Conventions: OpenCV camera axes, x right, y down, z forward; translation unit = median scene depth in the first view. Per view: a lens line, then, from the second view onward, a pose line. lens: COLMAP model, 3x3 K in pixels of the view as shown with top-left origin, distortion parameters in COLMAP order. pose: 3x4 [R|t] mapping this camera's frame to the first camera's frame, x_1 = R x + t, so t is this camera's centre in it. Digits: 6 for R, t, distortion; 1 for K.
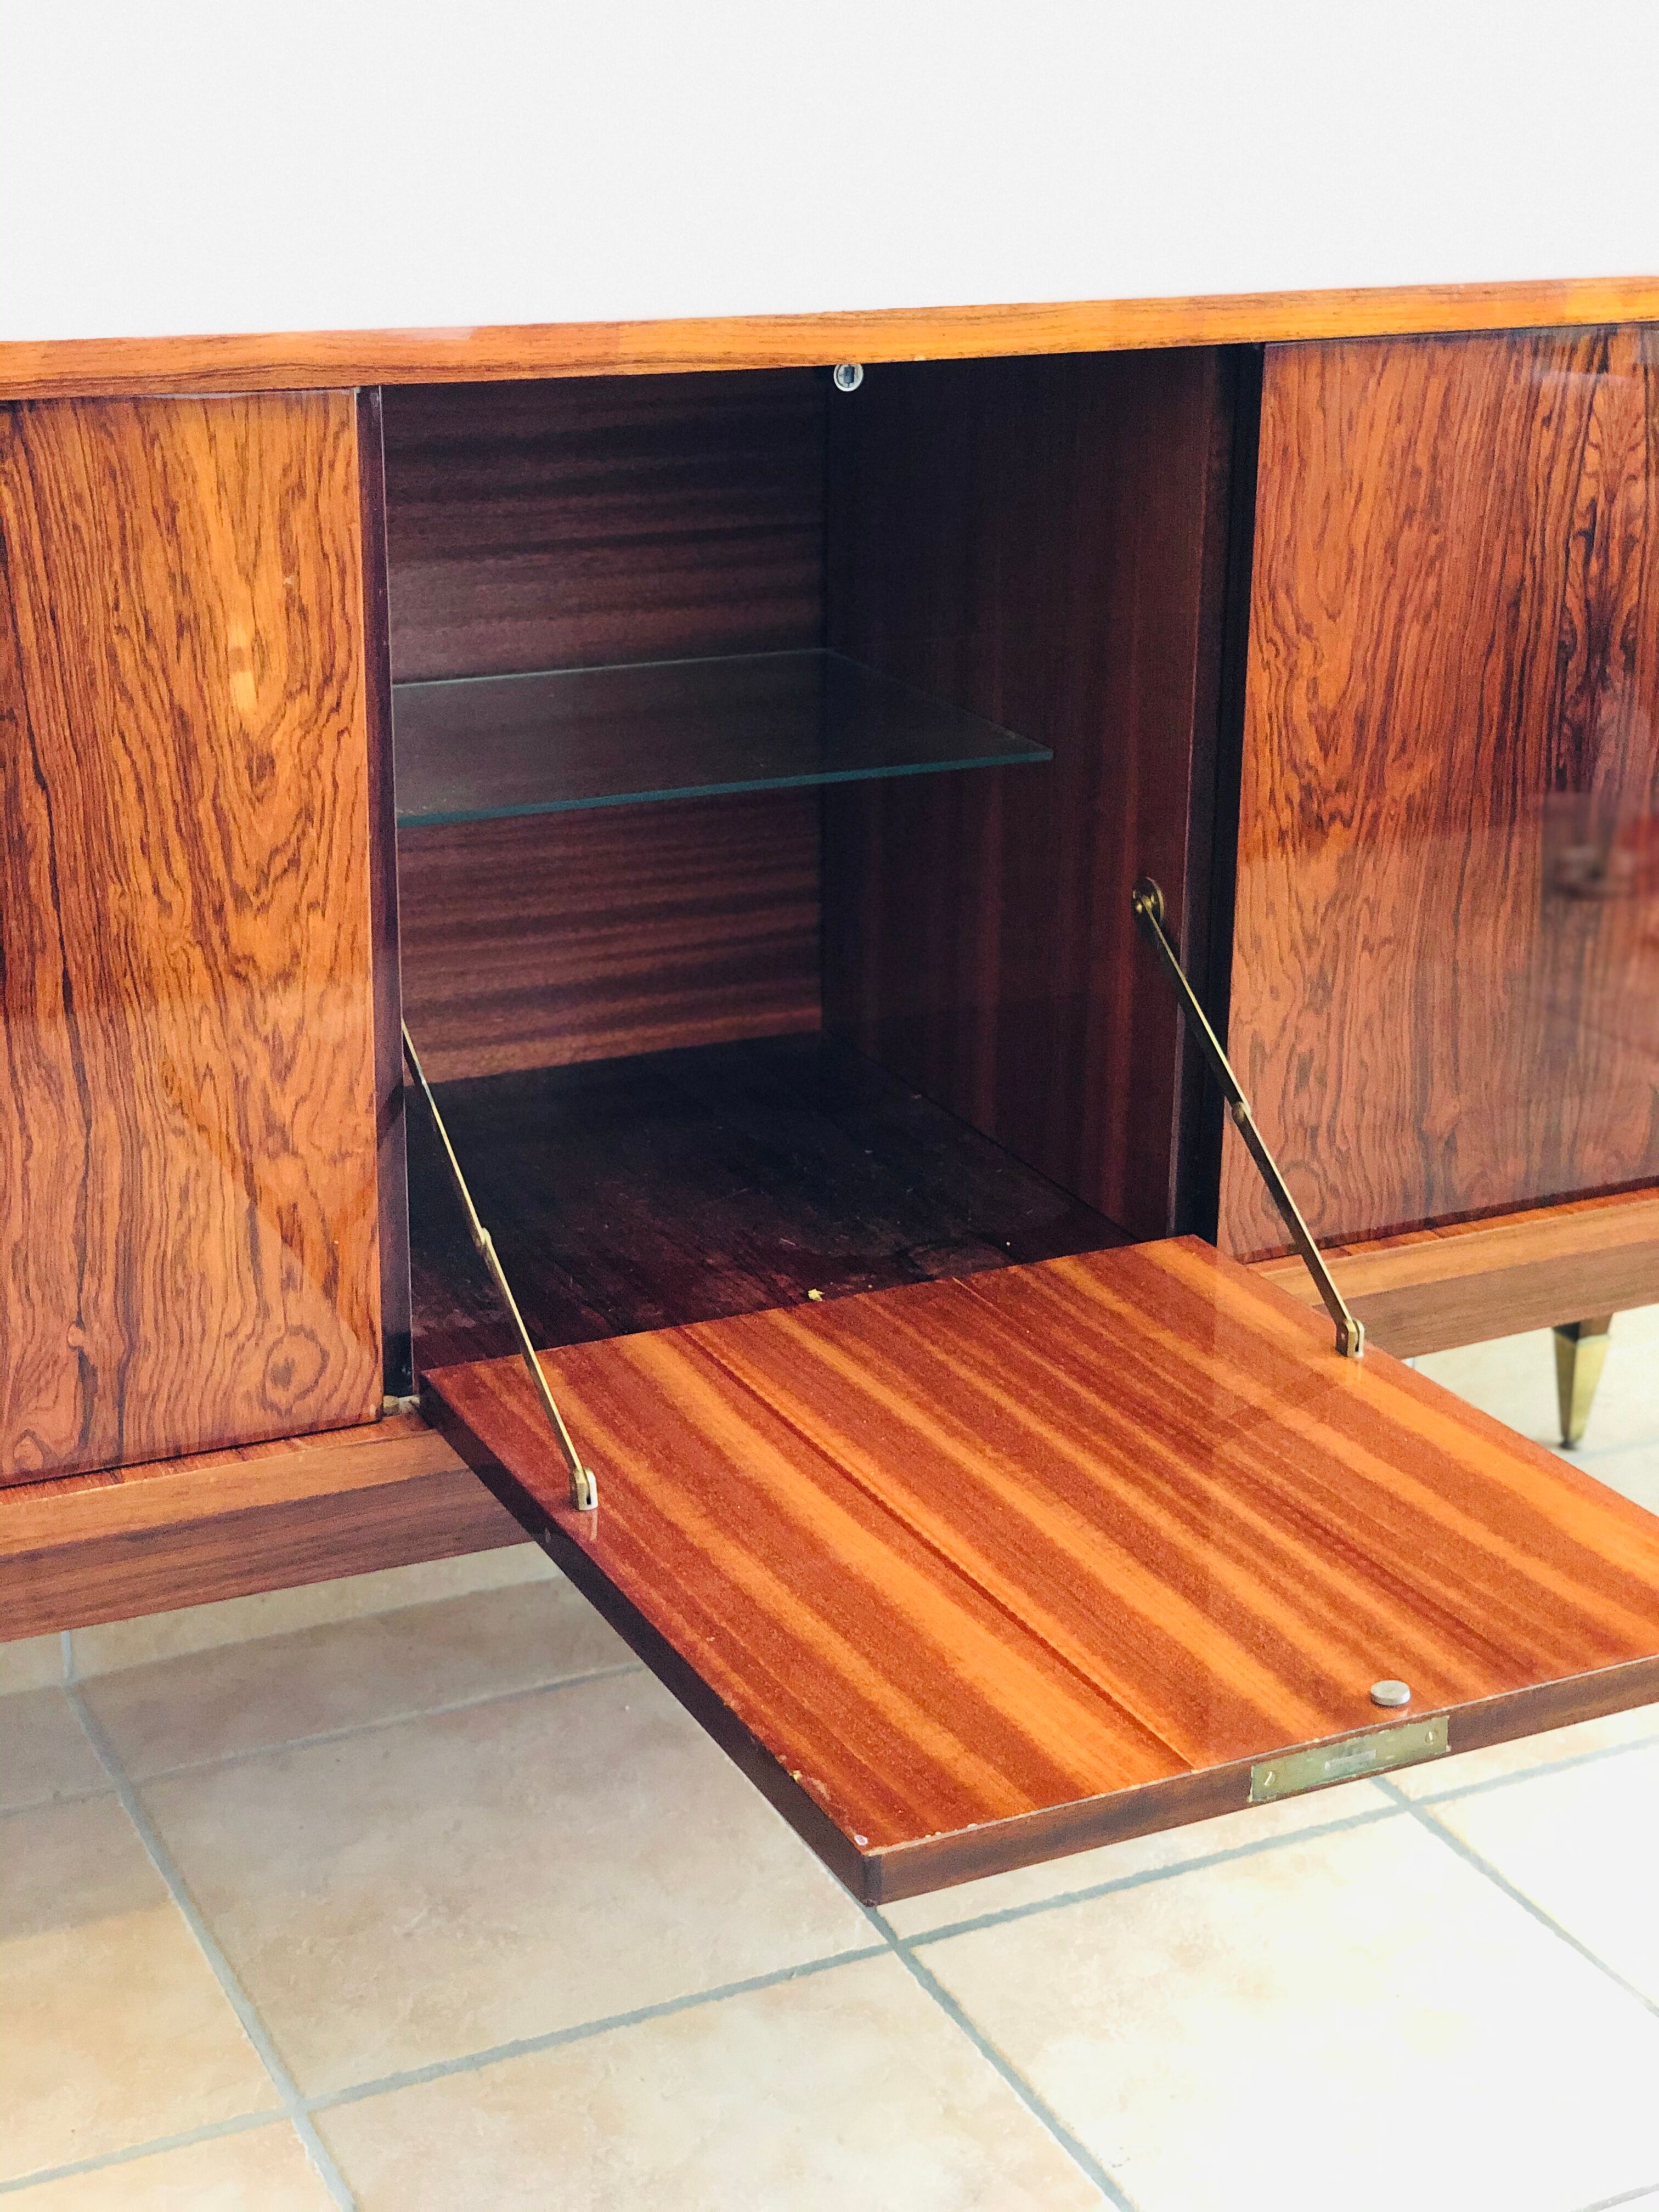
lens RADIAL K [[3329.6, 0, 817.7], [0, 3329.6, 1135.9], [0, 0, 1]] dist [0.137625, -0.599870]
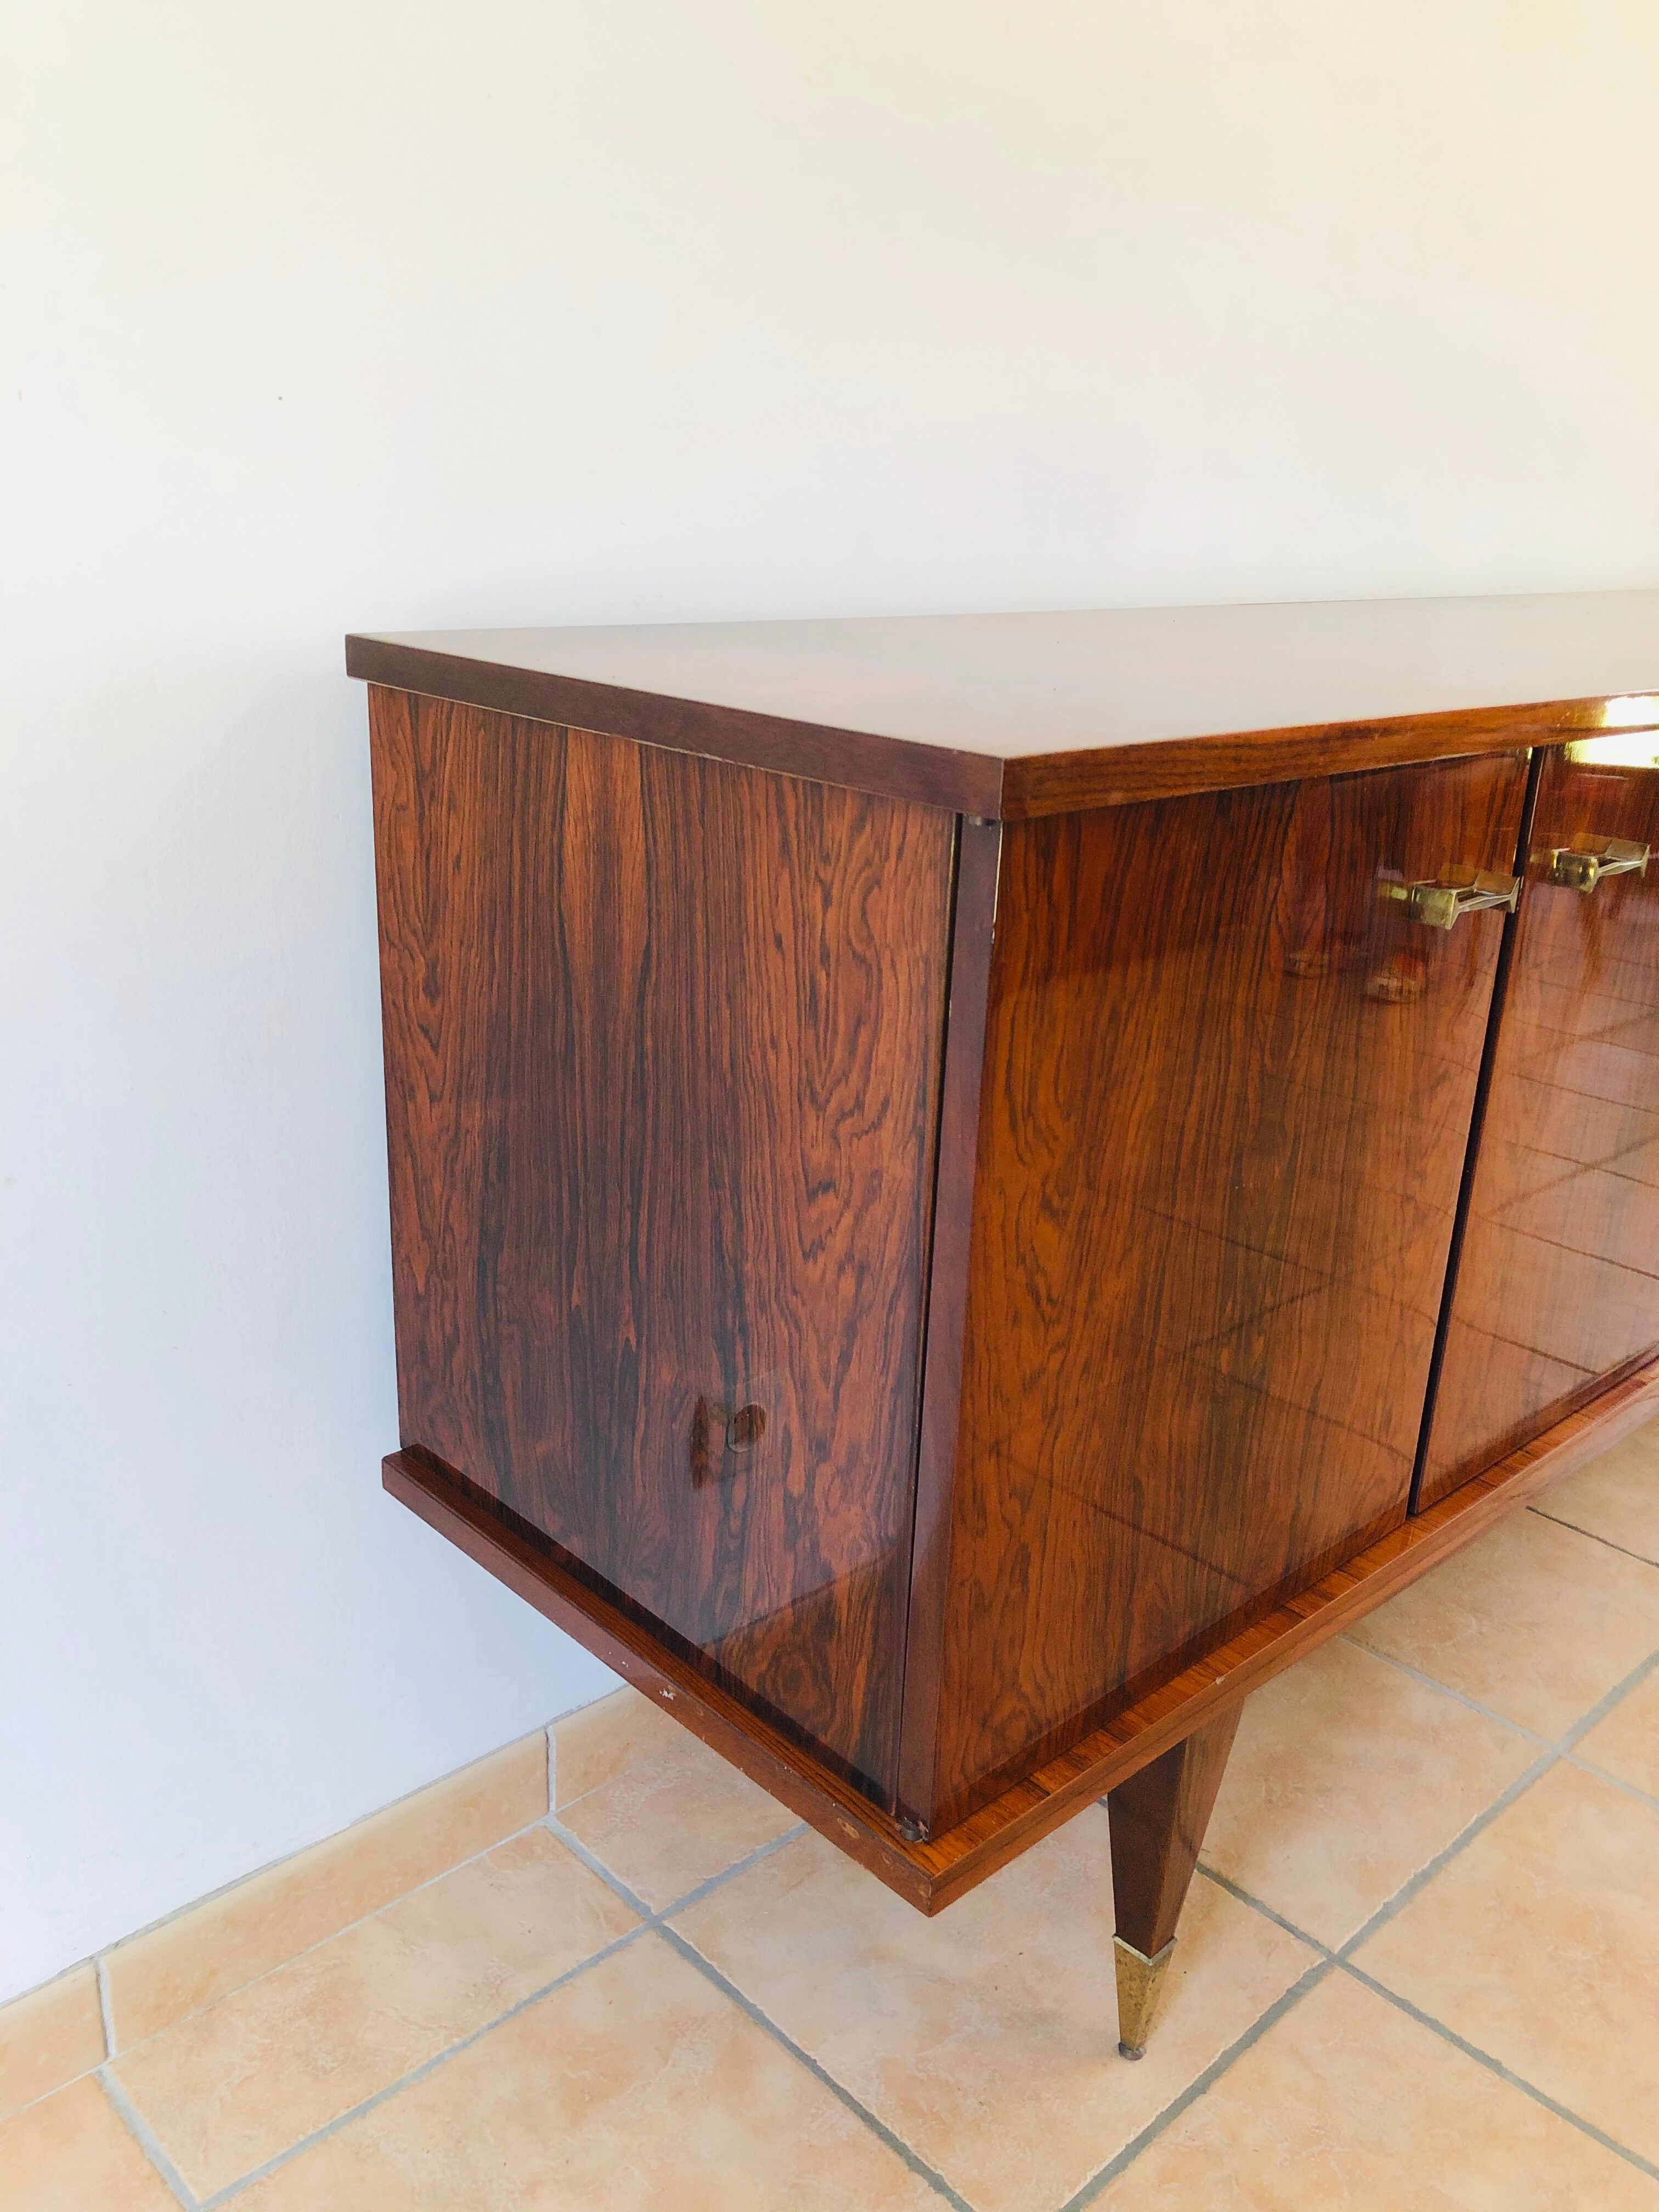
lens RADIAL K [[1829.0, 0, 839.6], [0, 1829.0, 1083.3], [0, 0, 1]] dist [0.008501, -0.000207]
pose [[0.950018, -0.071042, 0.304003, -0.821689], [0.075349, 0.997154, -0.002445, -0.067125], [-0.302965, 0.025230, 0.952668, 0.273002]]
